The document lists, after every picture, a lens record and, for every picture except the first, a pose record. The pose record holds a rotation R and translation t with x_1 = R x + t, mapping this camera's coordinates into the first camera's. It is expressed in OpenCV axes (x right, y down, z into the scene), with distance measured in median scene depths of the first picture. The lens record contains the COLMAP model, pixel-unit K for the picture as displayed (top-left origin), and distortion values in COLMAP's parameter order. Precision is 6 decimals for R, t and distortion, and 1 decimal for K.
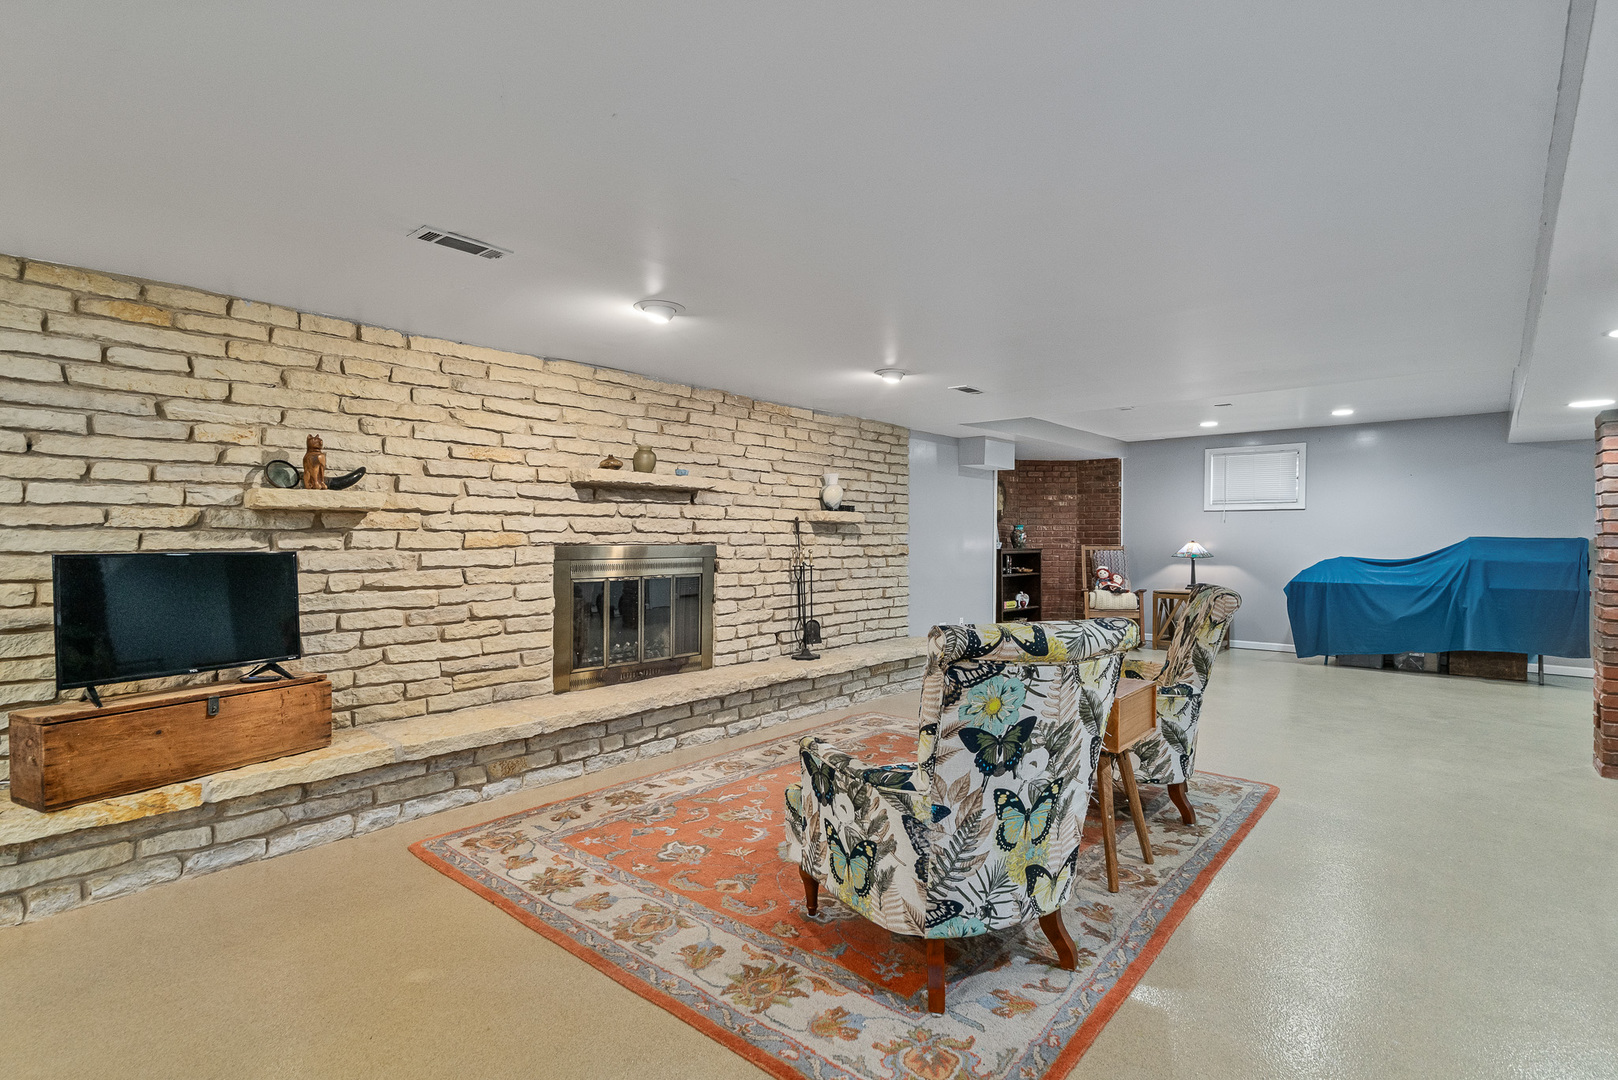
lens RADIAL K [[781.0, 0, 809.0], [0, 781.0, 540.0], [0, 0, 1]] dist [-0.001463, -0.000103]
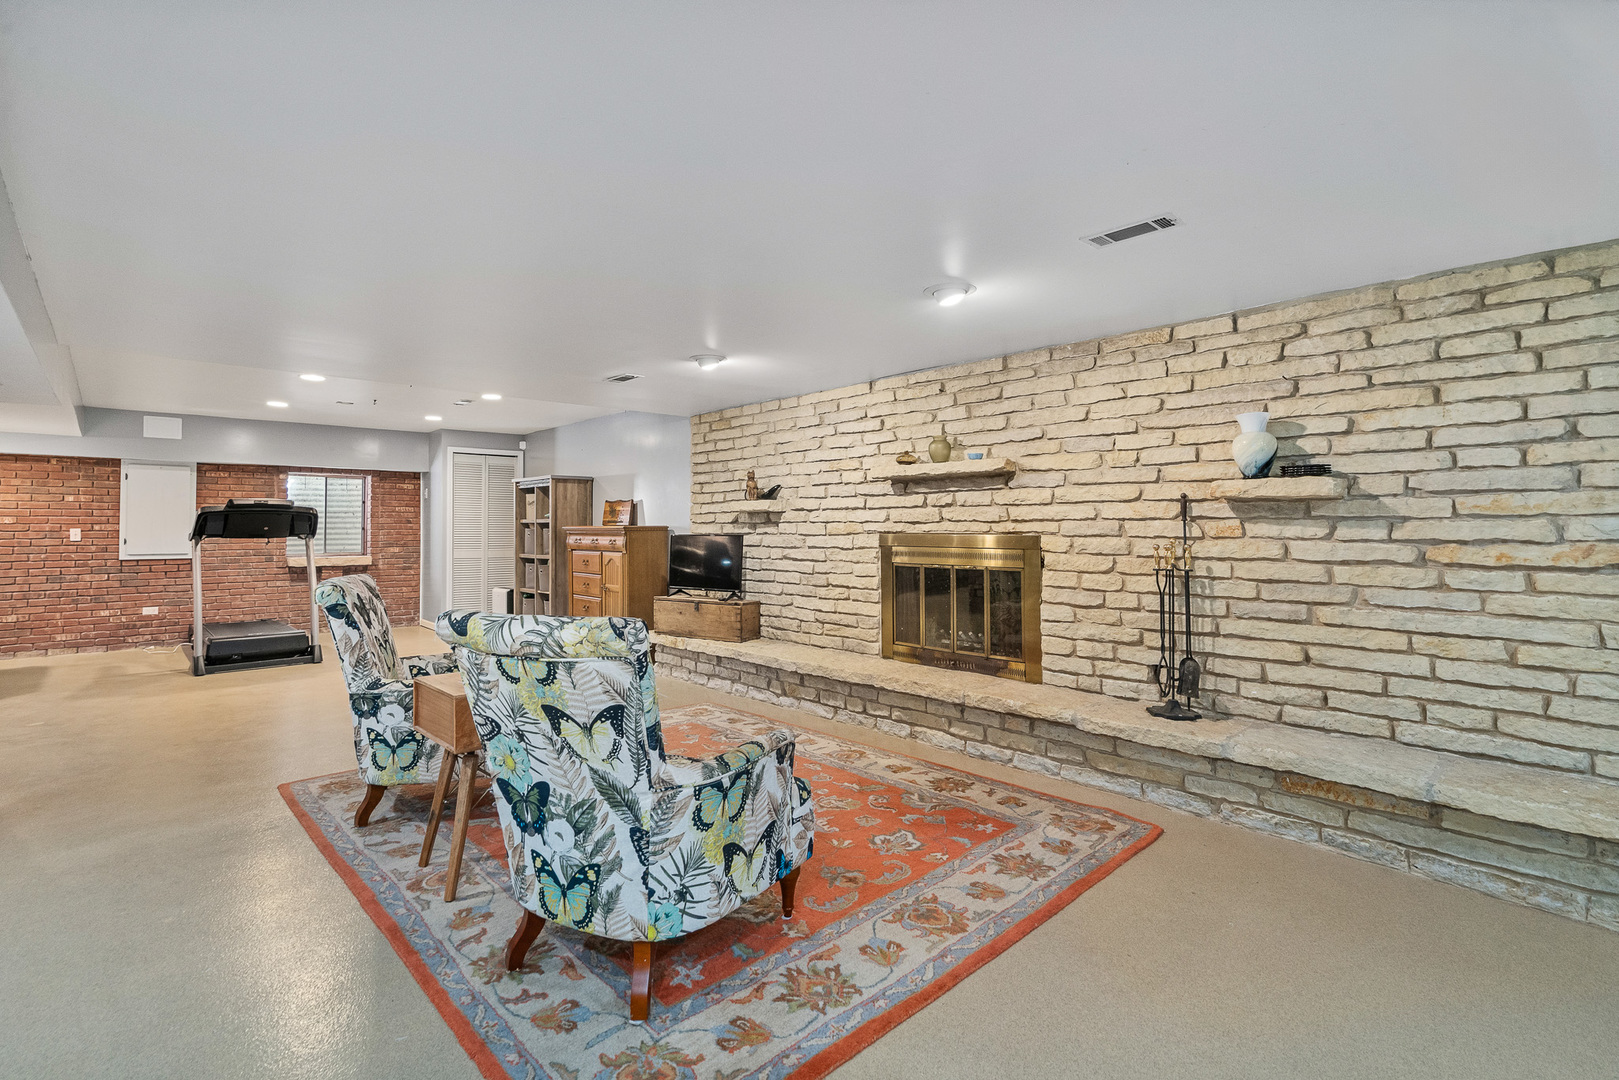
lens RADIAL K [[752.9, 0, 814.6], [0, 752.9, 514.7], [0, 0, 1]] dist [-0.001711, 0.000113]
pose [[-0.095394, -0.016948, -0.995295, 0.712965], [0.000286, 0.999855, -0.017053, -0.001889], [0.995440, -0.001911, -0.095375, 0.858534]]
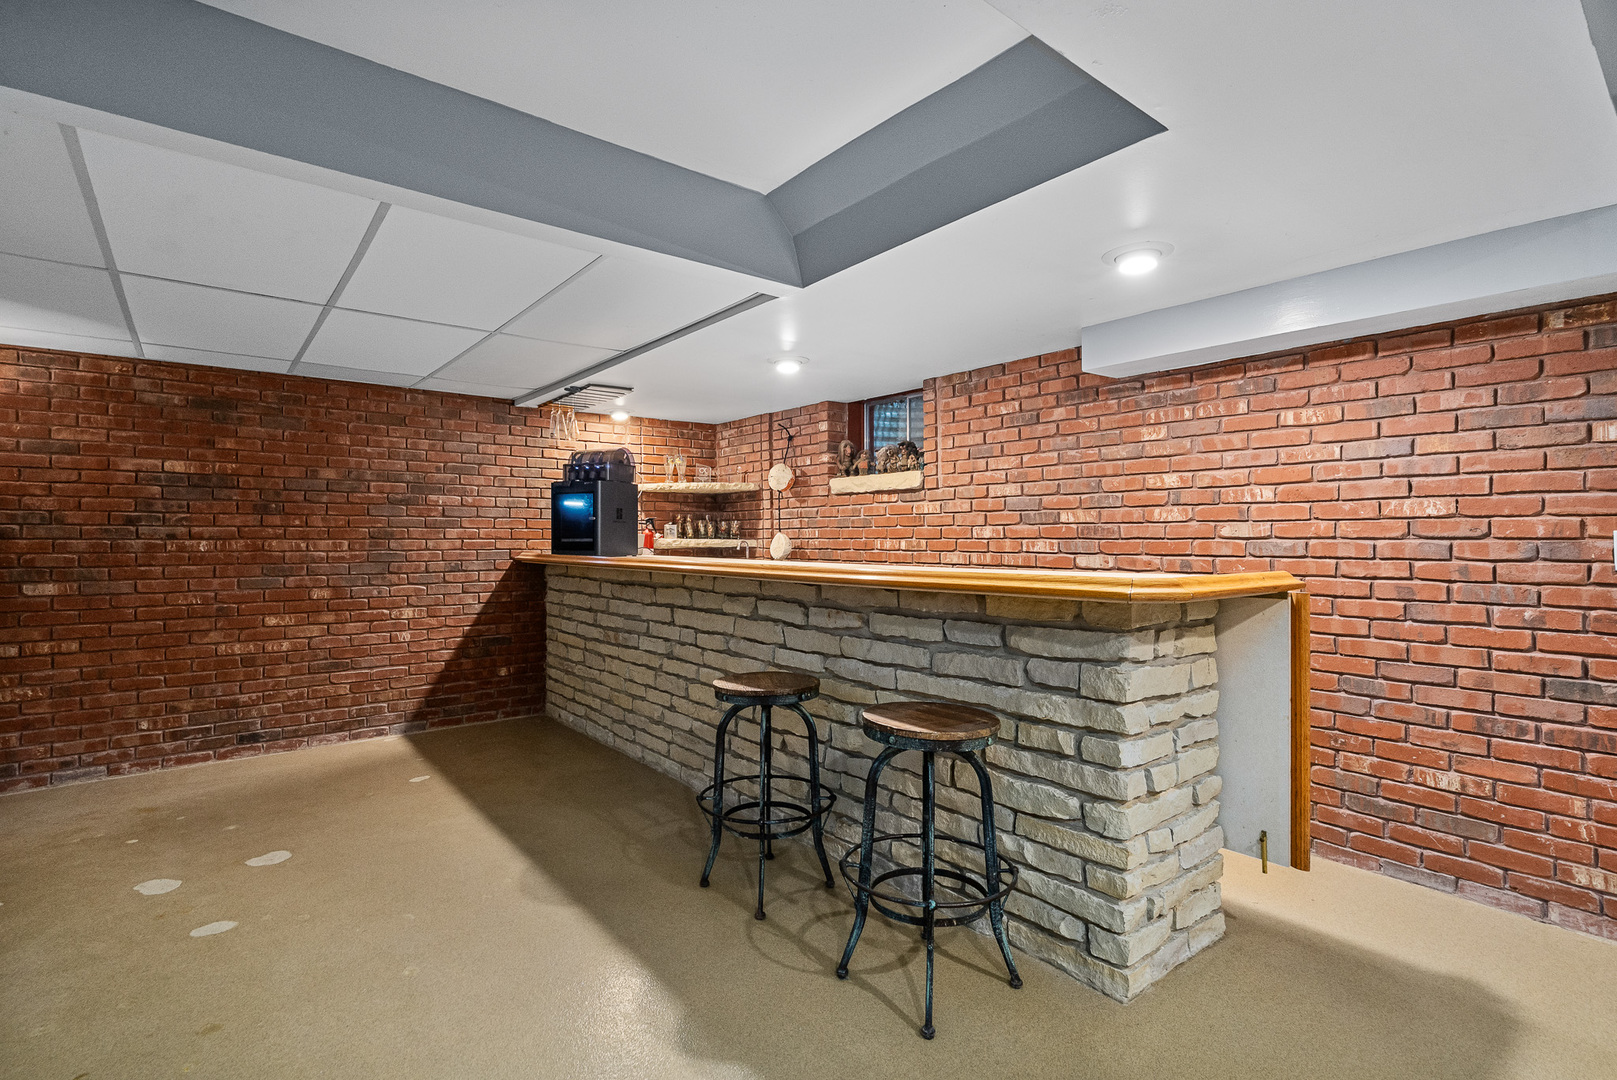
lens RADIAL K [[754.1, 0, 807.3], [0, 754.1, 534.7], [0, 0, 1]] dist [-0.001128, 0.000164]
pose [[-0.985870, 0.002400, 0.167496, -0.200022], [0.002757, 0.999994, 0.001898, 0.000287], [-0.167491, 0.002333, -0.985871, -0.192686]]
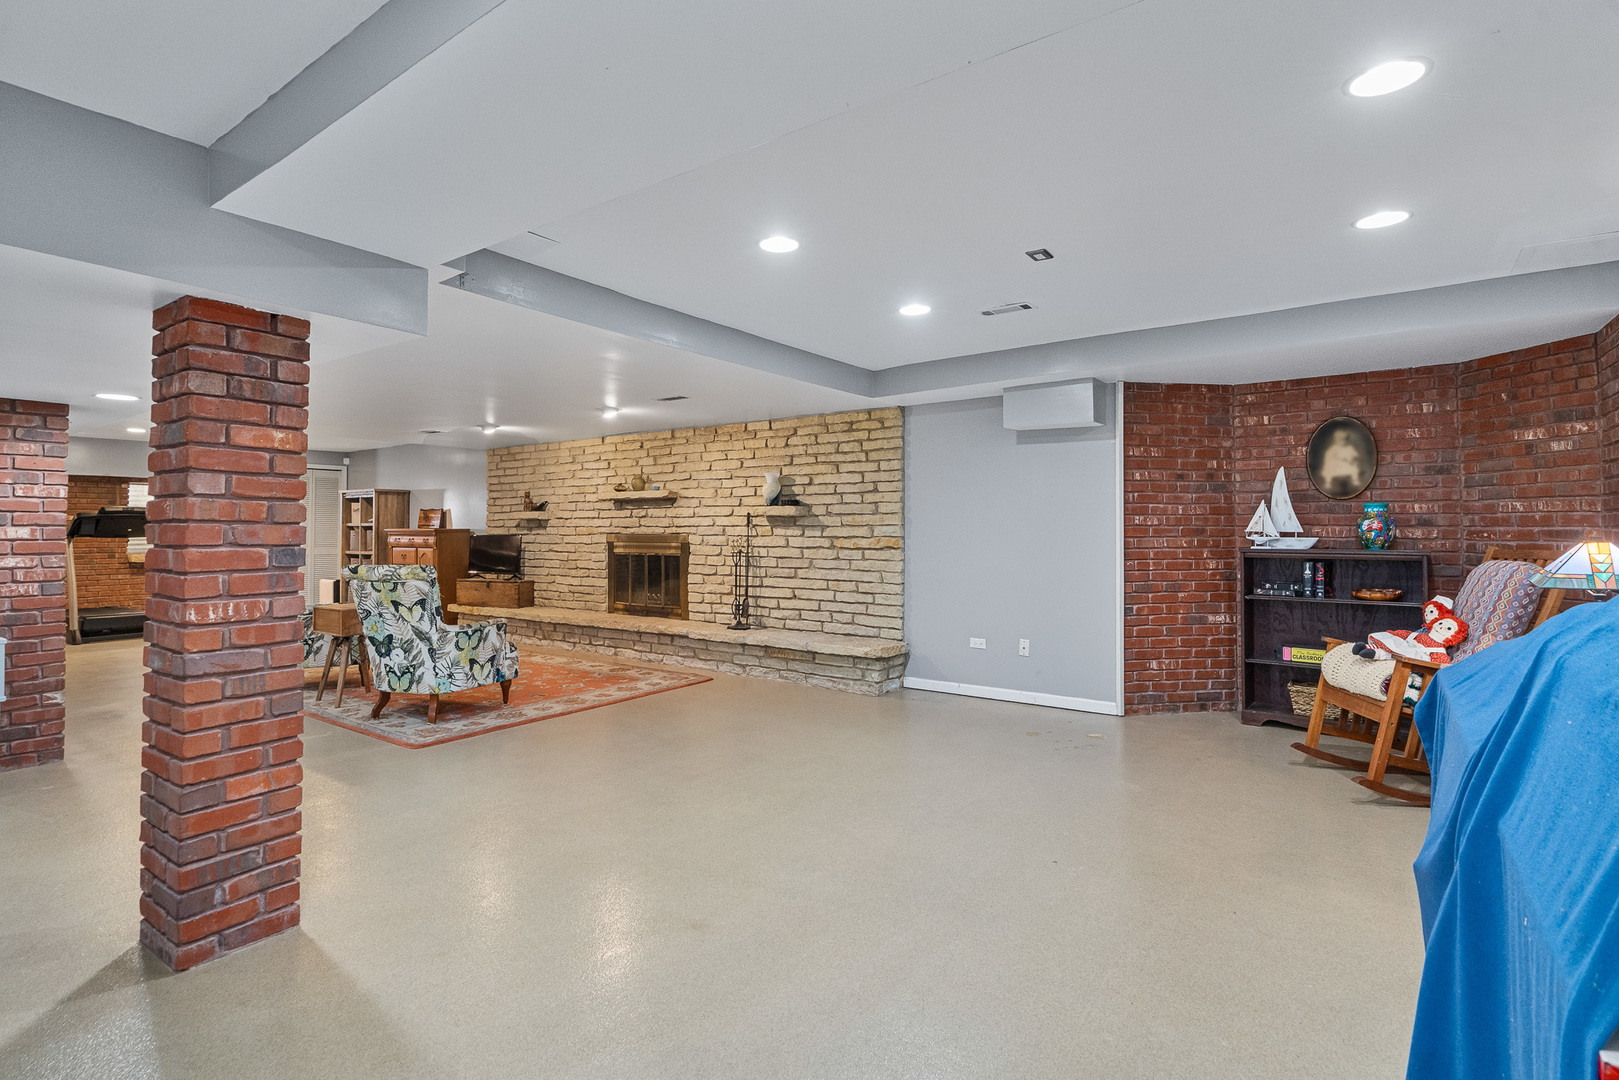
lens RADIAL K [[768.1, 0, 807.3], [0, 768.1, 514.2], [0, 0, 1]] dist [-0.000208, 0.000373]
pose [[0.098755, -0.020984, -0.994890, 1.343562], [-0.001587, 0.999773, -0.021245, -0.001870], [0.995110, 0.003677, 0.098700, 1.104008]]
